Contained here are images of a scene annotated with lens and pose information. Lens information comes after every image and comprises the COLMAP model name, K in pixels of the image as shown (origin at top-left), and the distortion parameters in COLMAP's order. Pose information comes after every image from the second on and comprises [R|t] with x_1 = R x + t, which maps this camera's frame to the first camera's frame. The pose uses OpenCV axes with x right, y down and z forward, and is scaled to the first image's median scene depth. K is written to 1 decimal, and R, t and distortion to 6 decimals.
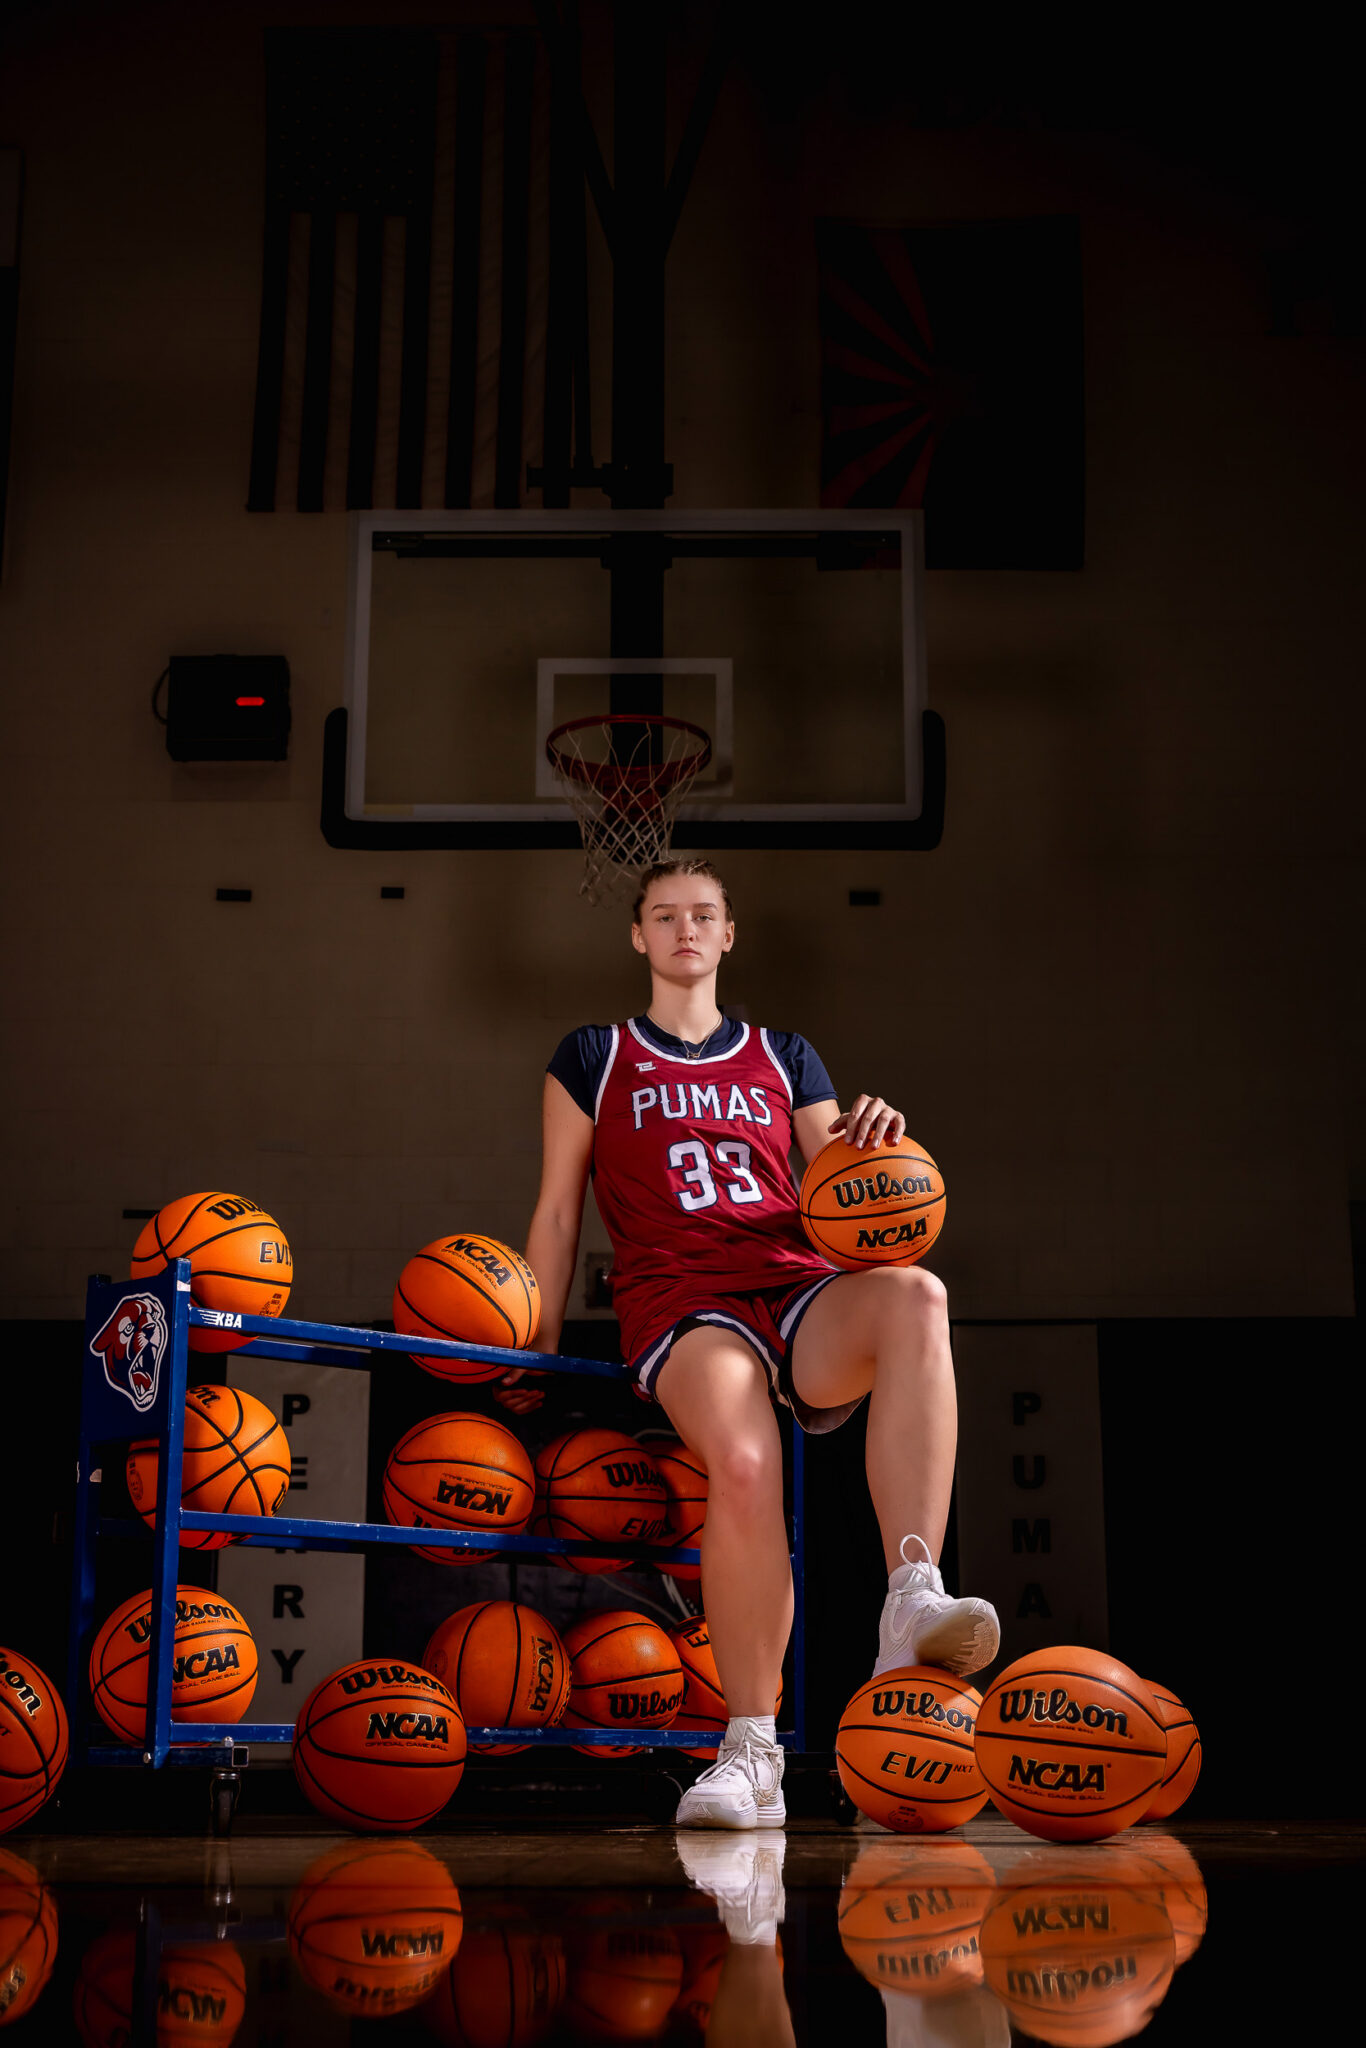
lens RADIAL K [[2994.4, 0, 686.9], [0, 2994.4, 1021.9], [0, 0, 1]] dist [-0.008583, -0.025599]
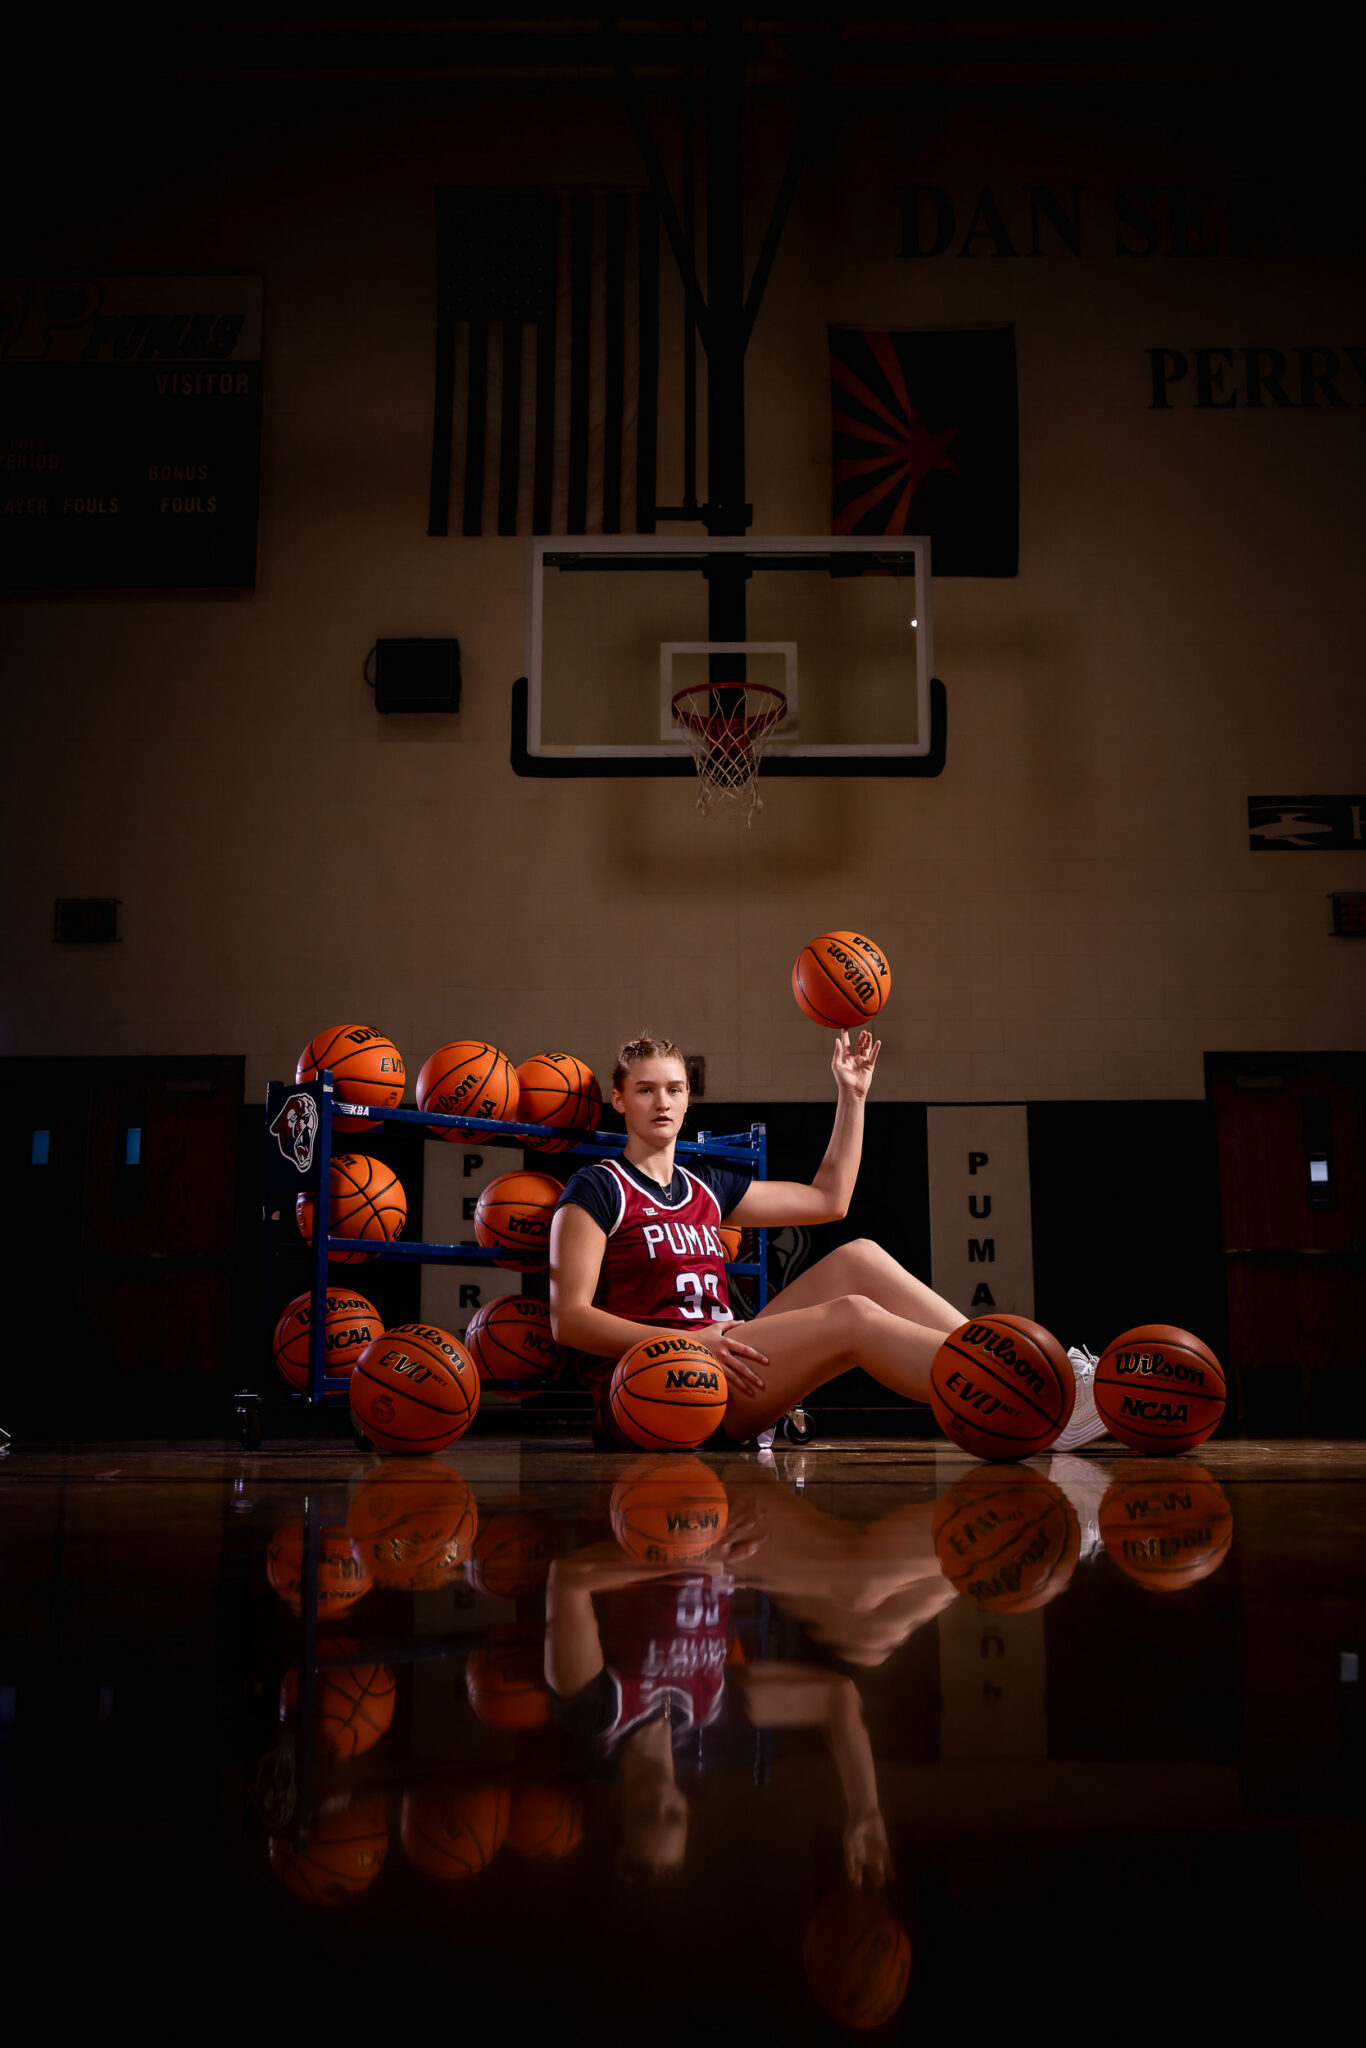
lens RADIAL K [[2101.3, 0, 679.5], [0, 2101.3, 1023.9], [0, 0, 1]] dist [0.004066, -0.008328]
pose [[0.999993, -0.002198, 0.002879, -0.044585], [0.002013, 0.998043, 0.062492, -0.002477], [-0.003011, -0.062486, 0.998041, -0.012628]]
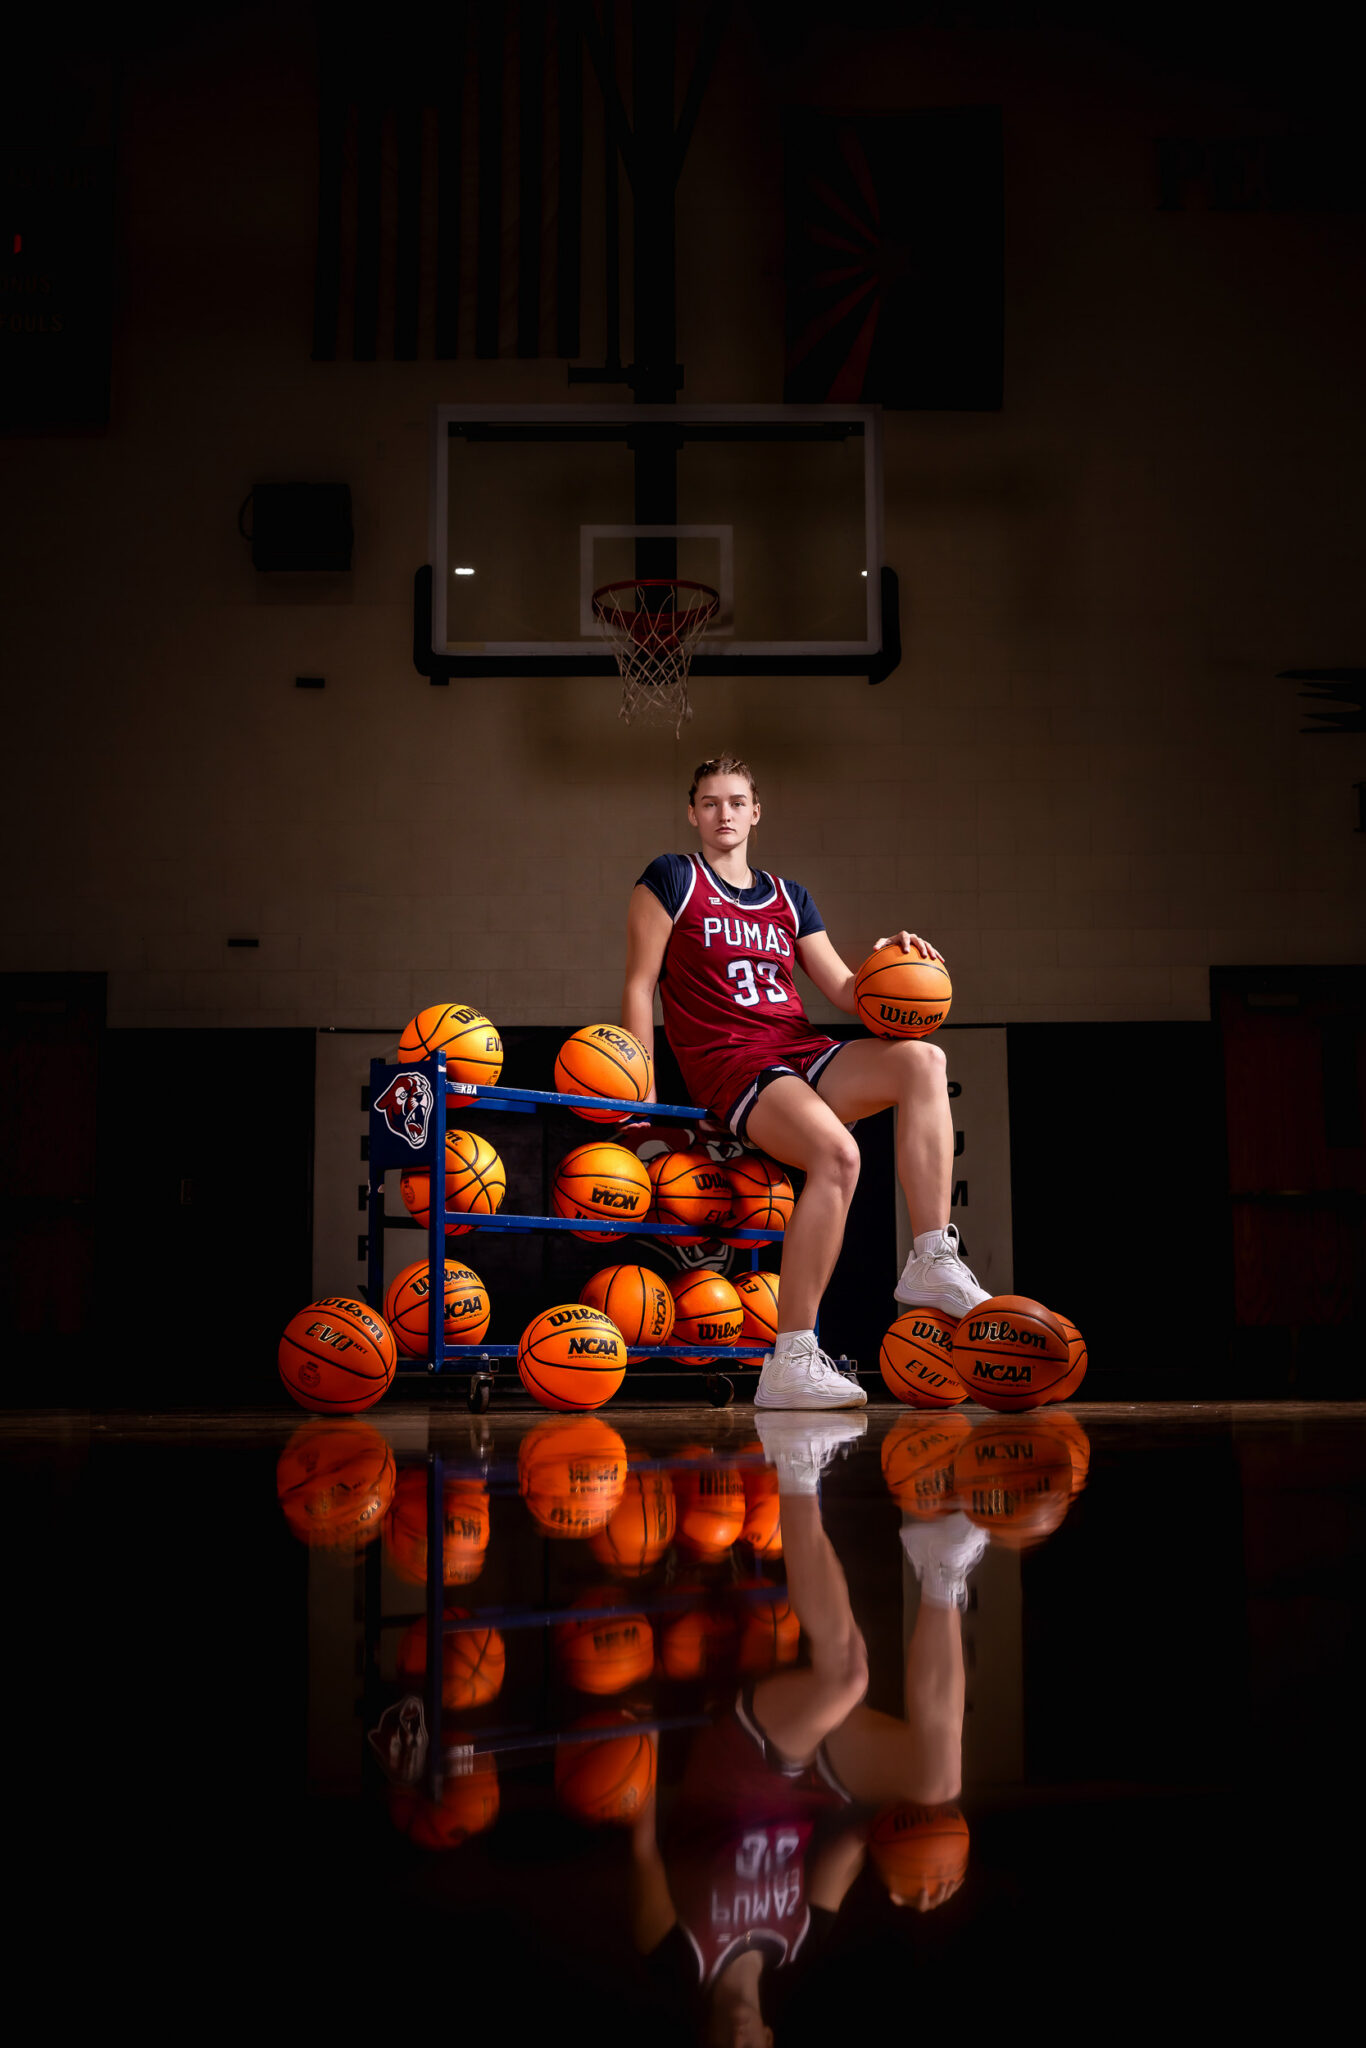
lens RADIAL K [[2740.3, 0, 676.3], [0, 2740.3, 1028.3], [0, 0, 1]] dist [-0.001225, 0.009572]
pose [[0.999788, -0.004570, 0.020068, -0.033778], [0.002176, 0.993041, 0.117752, -0.046380], [-0.020467, -0.117684, 0.992840, -0.190987]]
